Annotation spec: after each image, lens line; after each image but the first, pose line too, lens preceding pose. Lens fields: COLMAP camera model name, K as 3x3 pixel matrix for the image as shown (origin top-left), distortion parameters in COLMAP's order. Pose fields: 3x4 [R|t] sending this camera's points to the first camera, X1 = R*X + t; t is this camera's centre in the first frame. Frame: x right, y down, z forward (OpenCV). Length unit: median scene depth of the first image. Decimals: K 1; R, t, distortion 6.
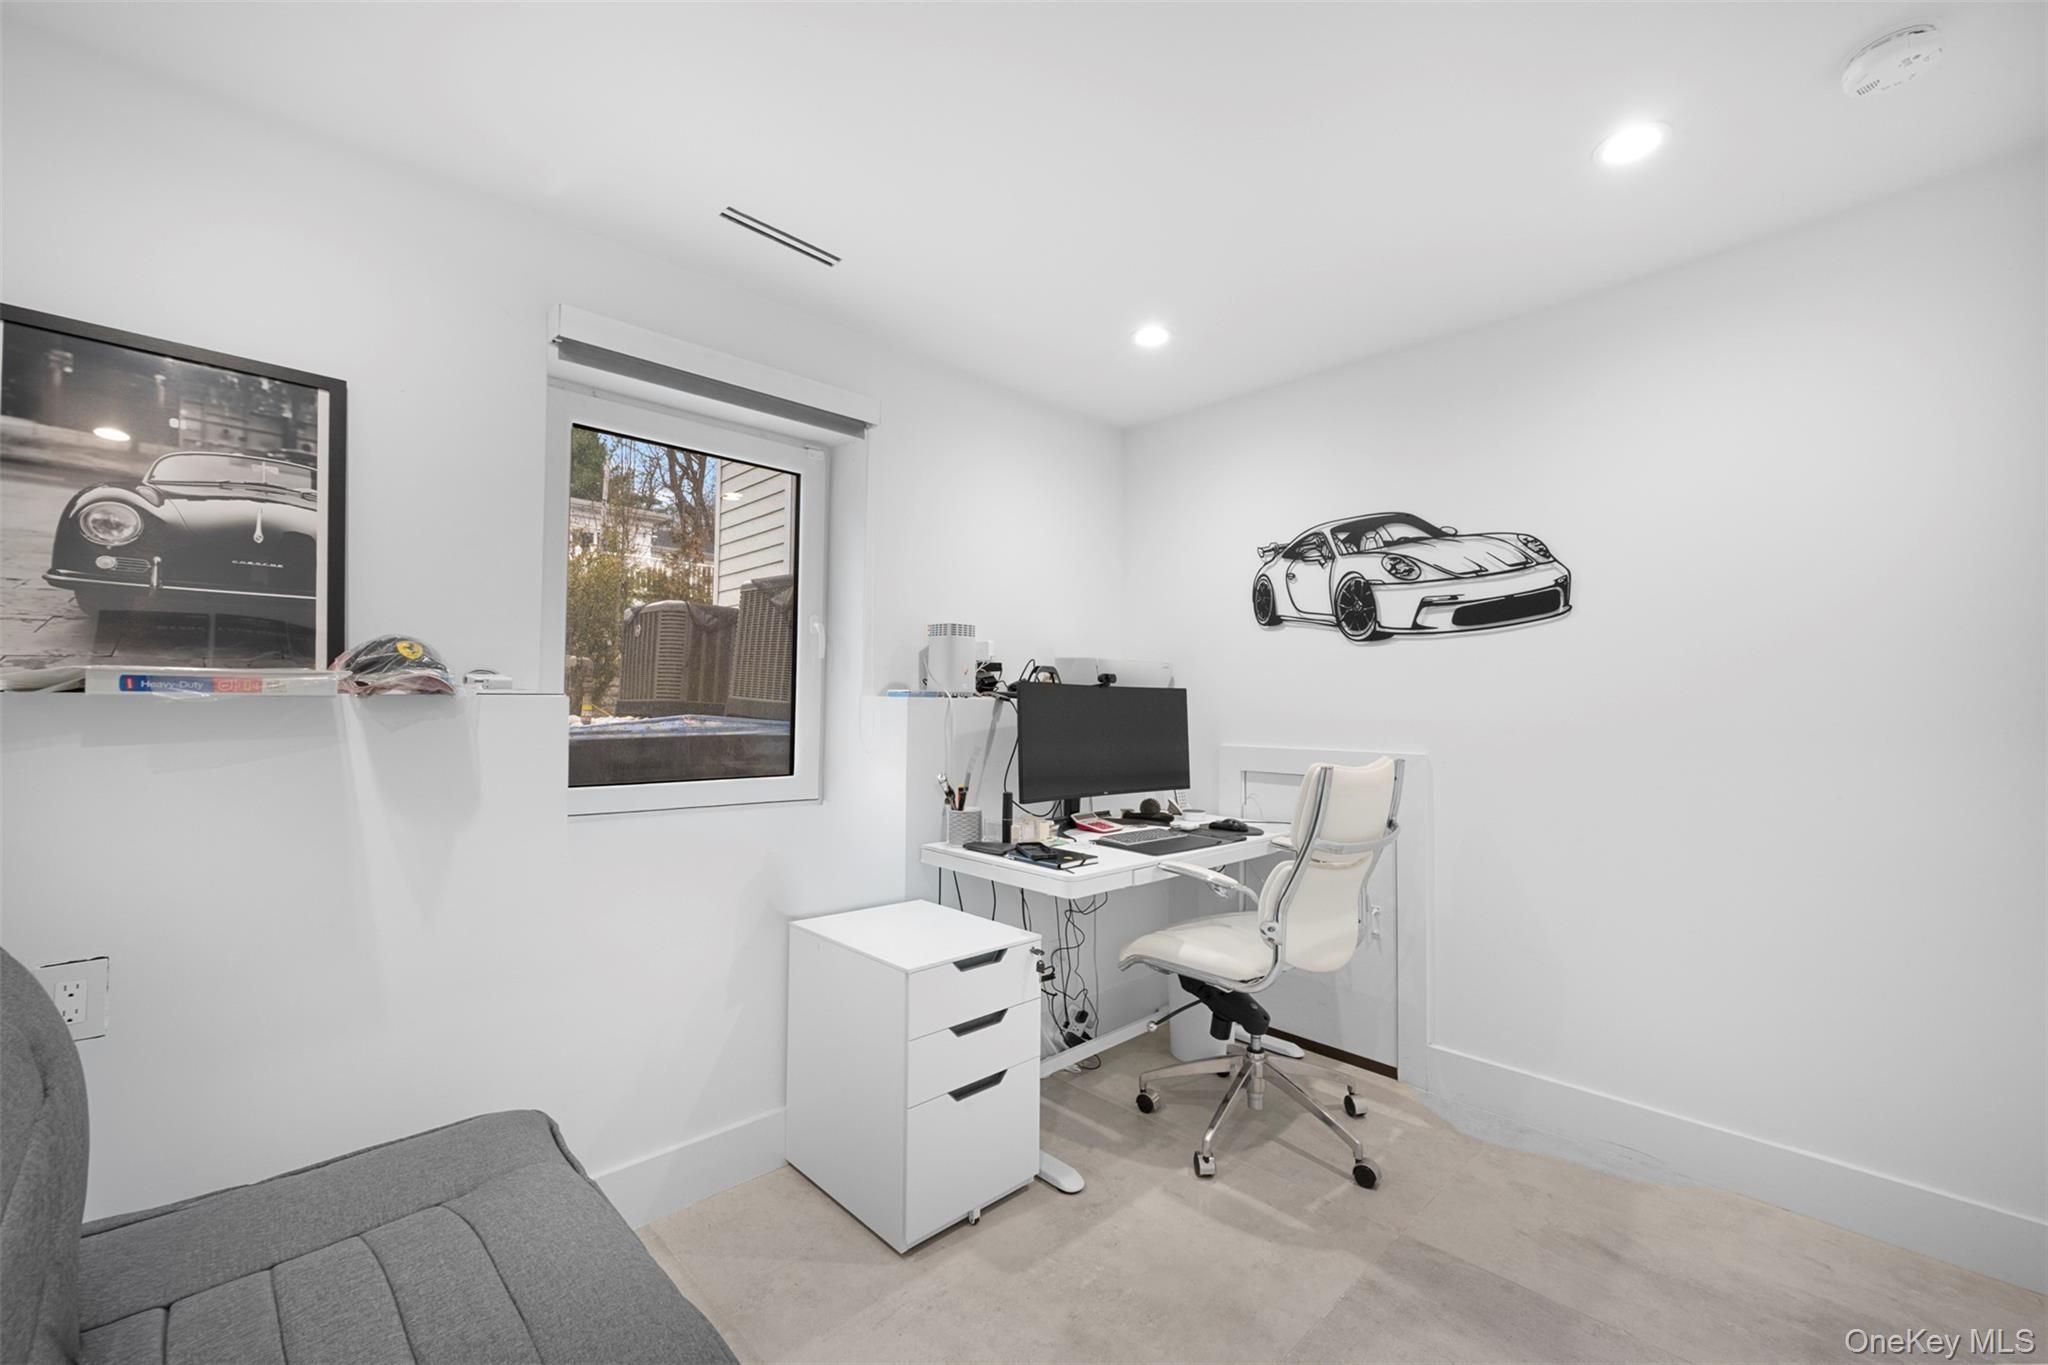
lens RADIAL K [[839.0, 0, 1026.6], [0, 839.0, 661.2], [0, 0, 1]] dist [-0.002377, -0.000381]
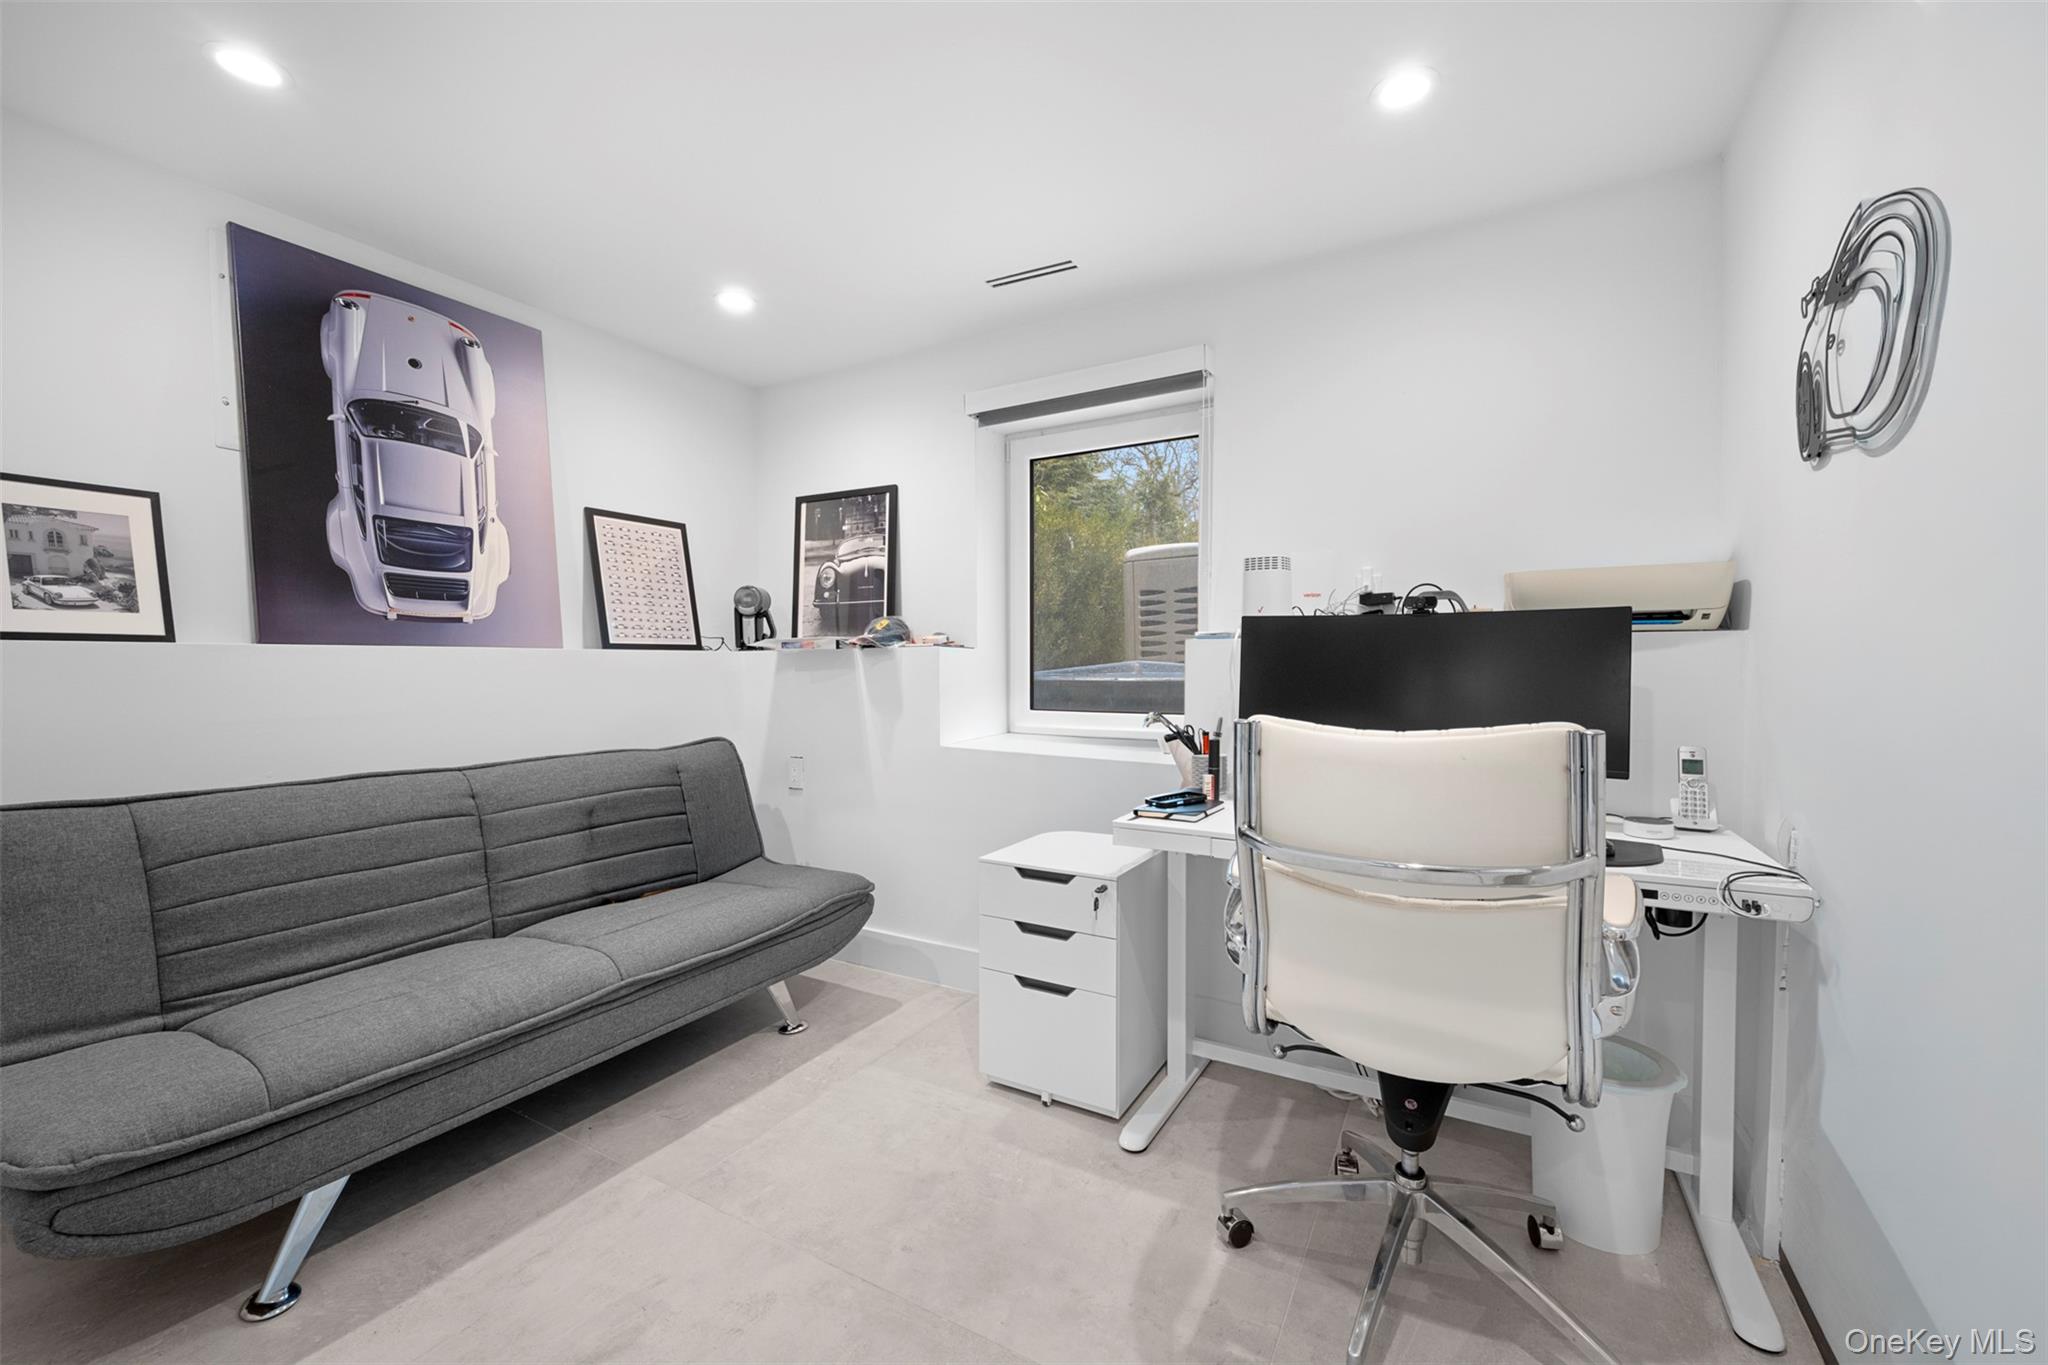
lens RADIAL K [[826.9, 0, 1014.6], [0, 826.9, 675.1], [0, 0, 1]] dist [-0.001043, -0.000078]
pose [[0.255575, 0.000377, -0.966789, 1.086569], [0.051292, 0.998586, 0.013949, 0.086099], [0.965428, -0.053154, 0.255195, 0.773762]]
